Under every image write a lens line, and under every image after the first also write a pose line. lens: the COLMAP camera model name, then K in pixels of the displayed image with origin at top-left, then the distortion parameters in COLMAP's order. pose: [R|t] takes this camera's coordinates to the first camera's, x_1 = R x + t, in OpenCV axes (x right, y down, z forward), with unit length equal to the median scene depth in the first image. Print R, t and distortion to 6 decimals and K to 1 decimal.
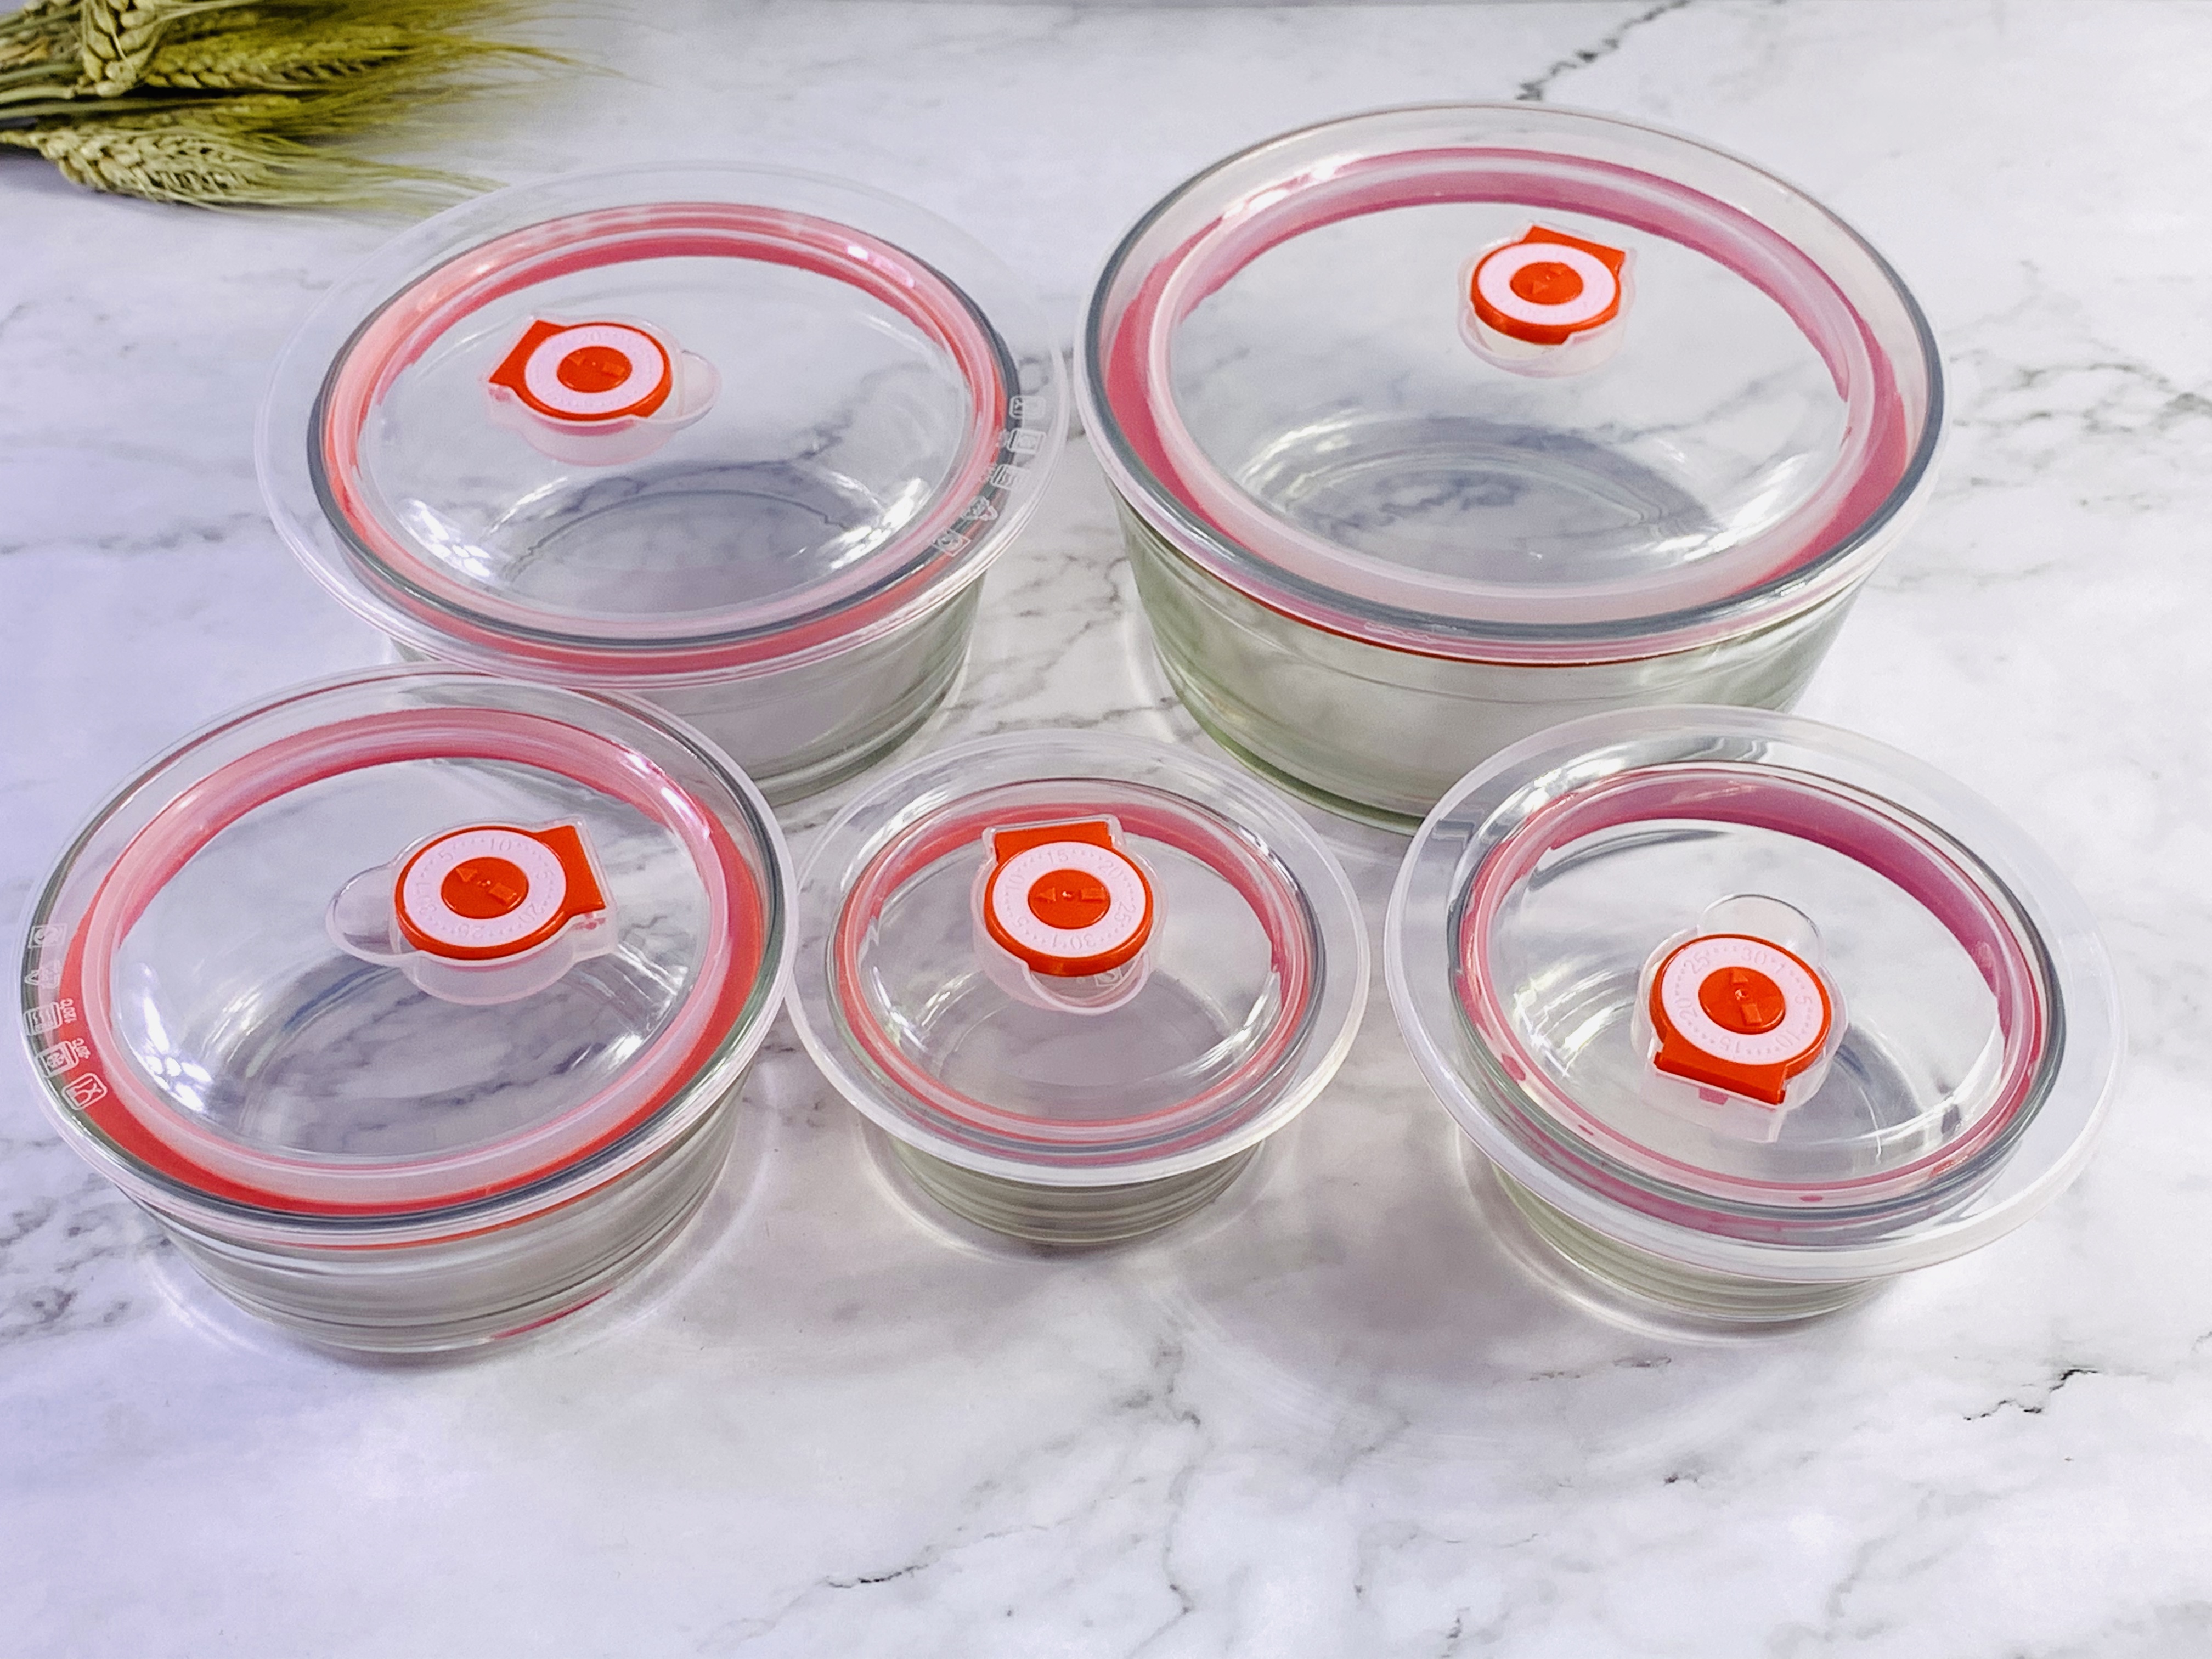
lens RADIAL K [[3080.6, 0, 1113.3], [0, 3080.6, 791.1], [0, 0, 1]] dist [0.143110, -0.488045]
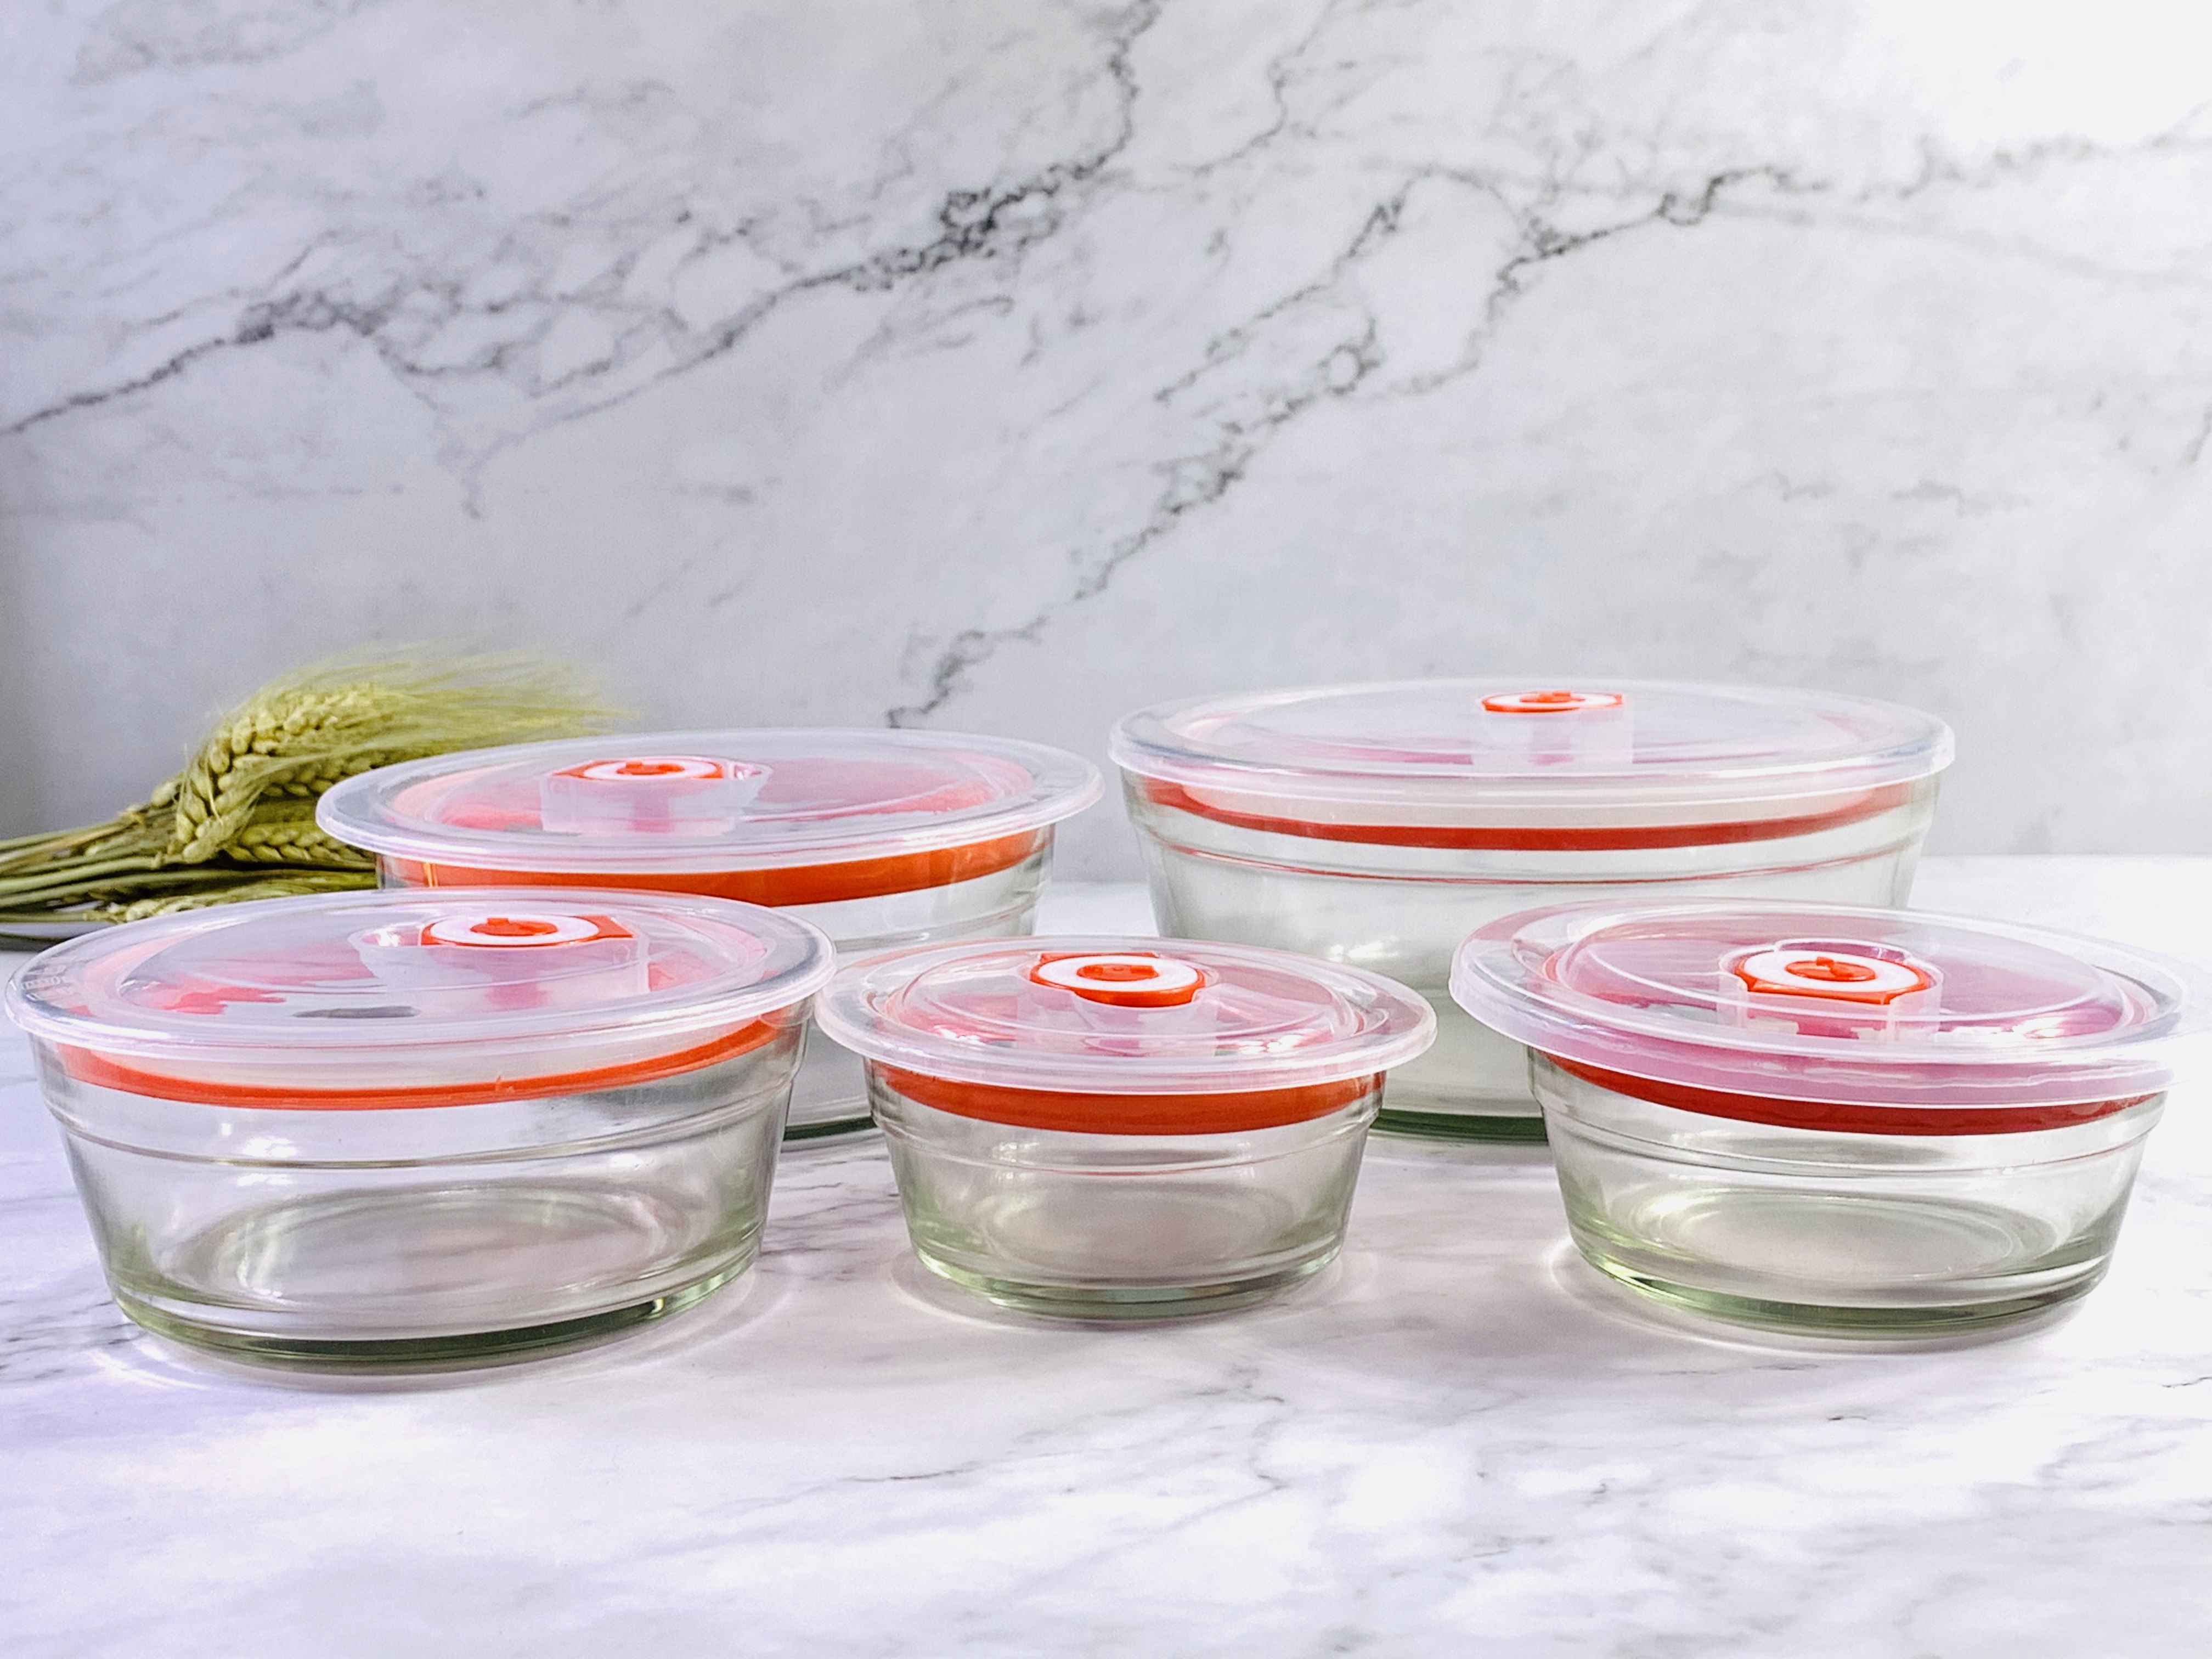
lens RADIAL K [[3080.6, 0, 1113.3], [0, 3080.6, 791.1], [0, 0, 1]] dist [0.143110, -0.488045]
pose [[0.999696, -0.023850, 0.006282, -0.020219], [0.022809, 0.797147, -0.603354, 0.564059], [0.009383, 0.603314, 0.797449, 0.196148]]
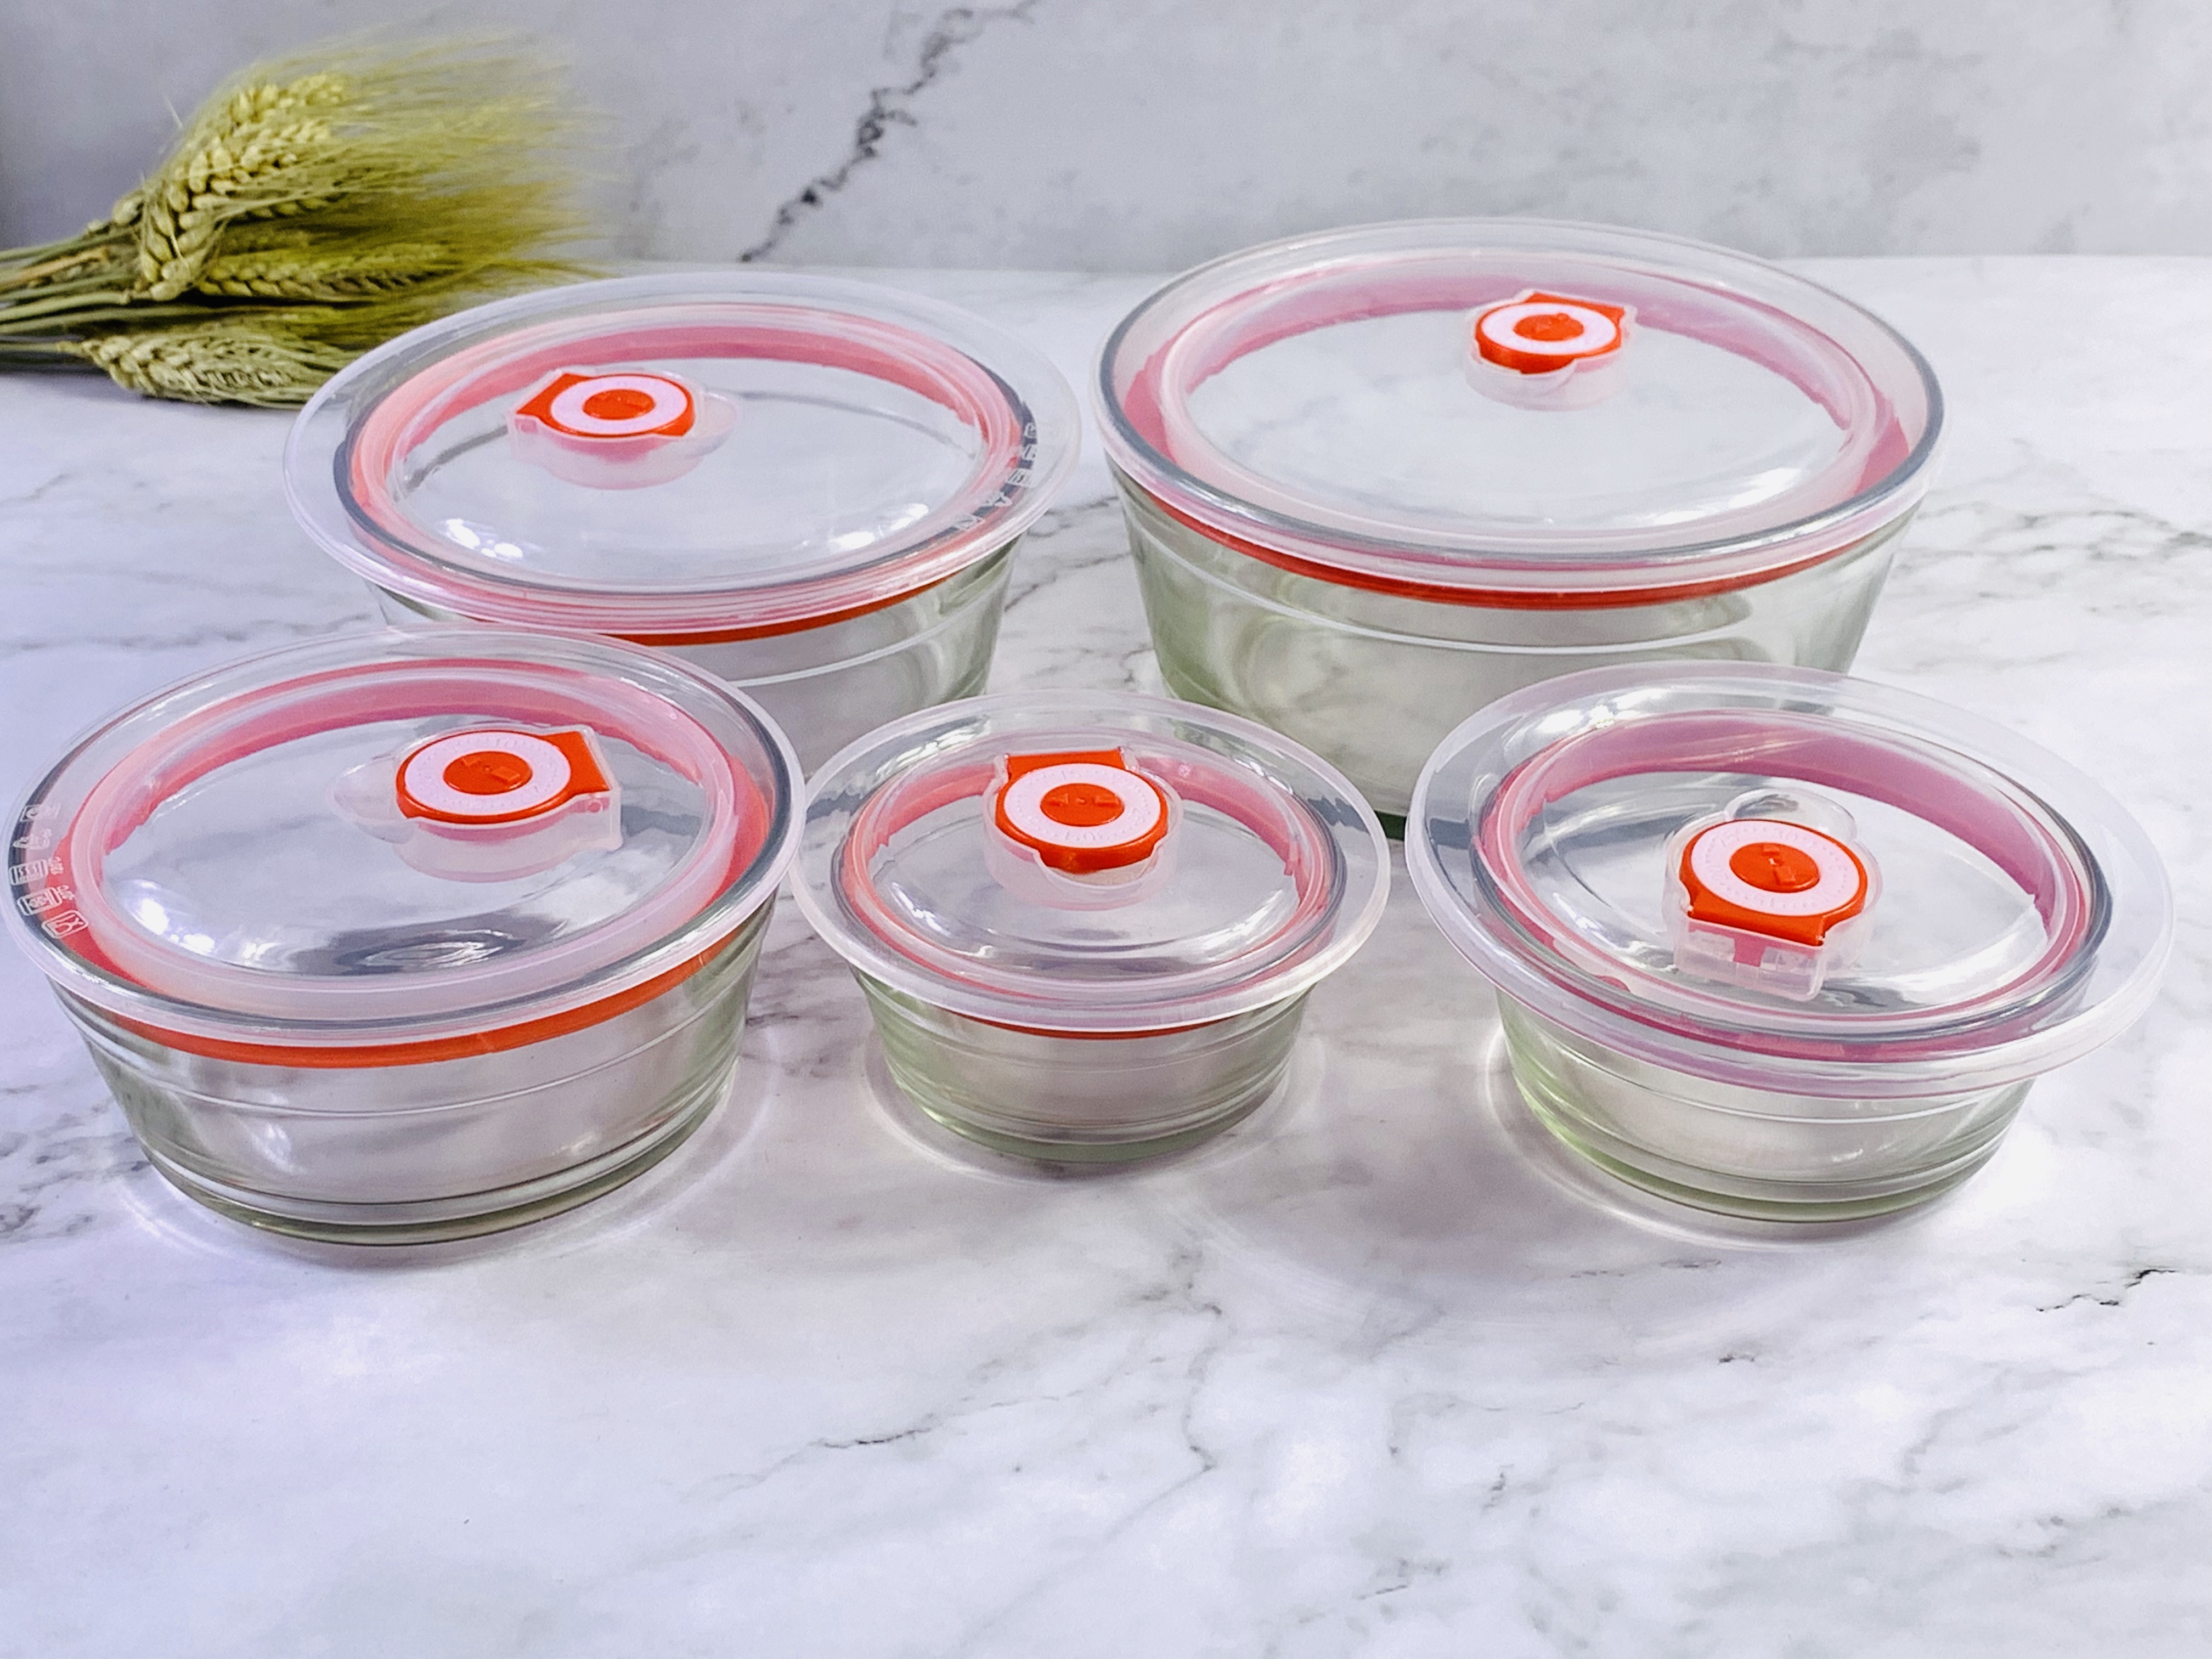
lens RADIAL K [[3080.6, 0, 1113.3], [0, 3080.6, 791.1], [0, 0, 1]] dist [0.143110, -0.488045]
pose [[0.999960, -0.005158, -0.007310, 0.002747], [0.003192, 0.968966, -0.247172, 0.270180], [0.008358, 0.247139, 0.968944, 0.048182]]
